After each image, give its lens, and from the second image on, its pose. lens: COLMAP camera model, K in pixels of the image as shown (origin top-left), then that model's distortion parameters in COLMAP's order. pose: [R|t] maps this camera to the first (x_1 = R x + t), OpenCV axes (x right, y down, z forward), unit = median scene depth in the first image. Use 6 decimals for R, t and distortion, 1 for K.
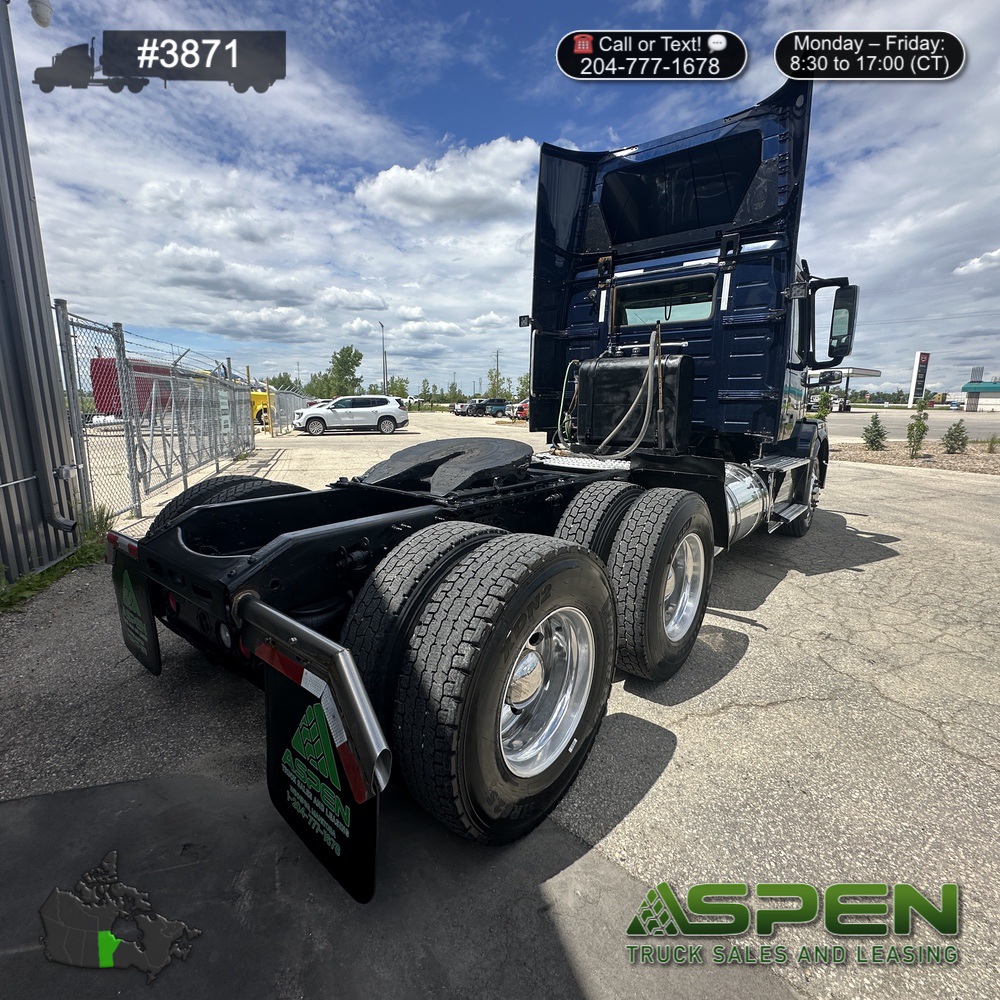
lens RADIAL K [[521.1, 0, 494.8], [0, 521.1, 486.0], [0, 0, 1]] dist [-0.001074, 0.000101]
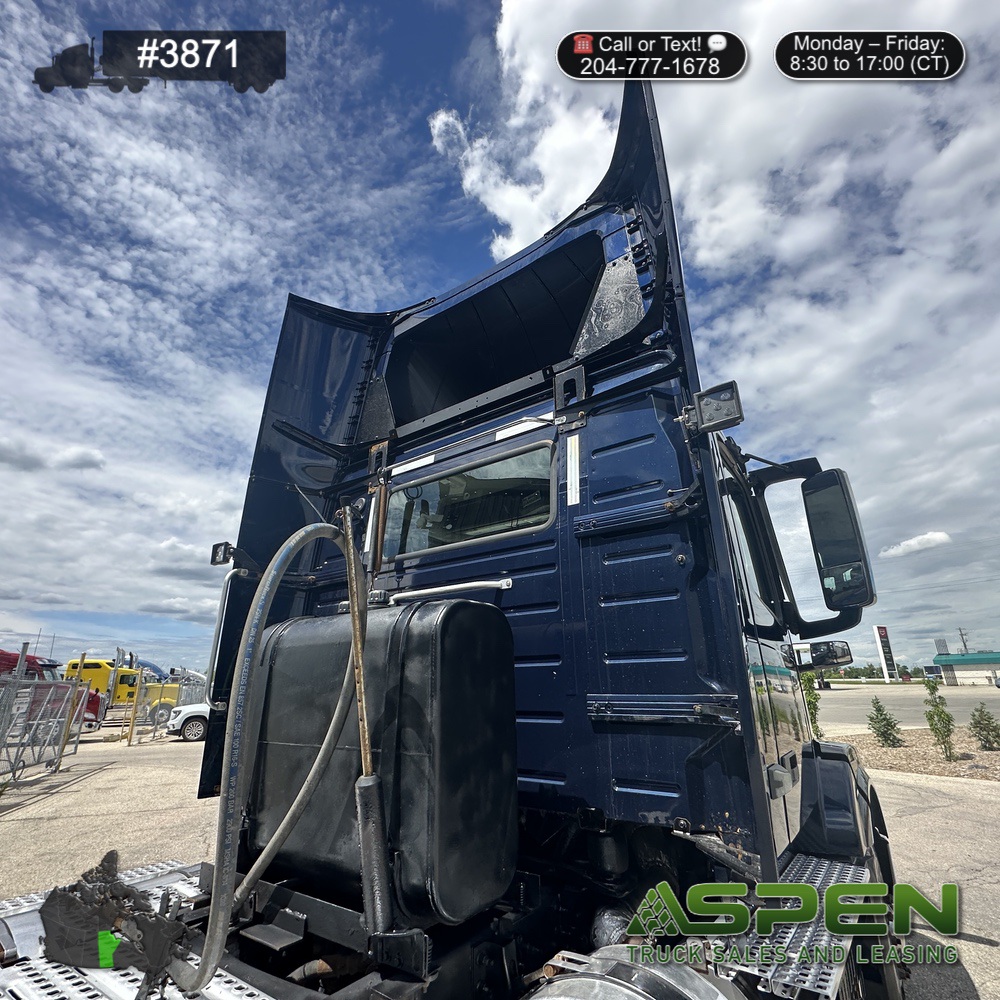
lens RADIAL K [[528.7, 0, 500.2], [0, 528.7, 493.2], [0, 0, 1]] dist [-0.000014, 0.000302]
pose [[0.997968, 0.001071, 0.063704, 0.315499], [0.030078, 0.873505, -0.485884, -0.117695], [-0.056166, 0.486813, 0.871698, 0.549536]]
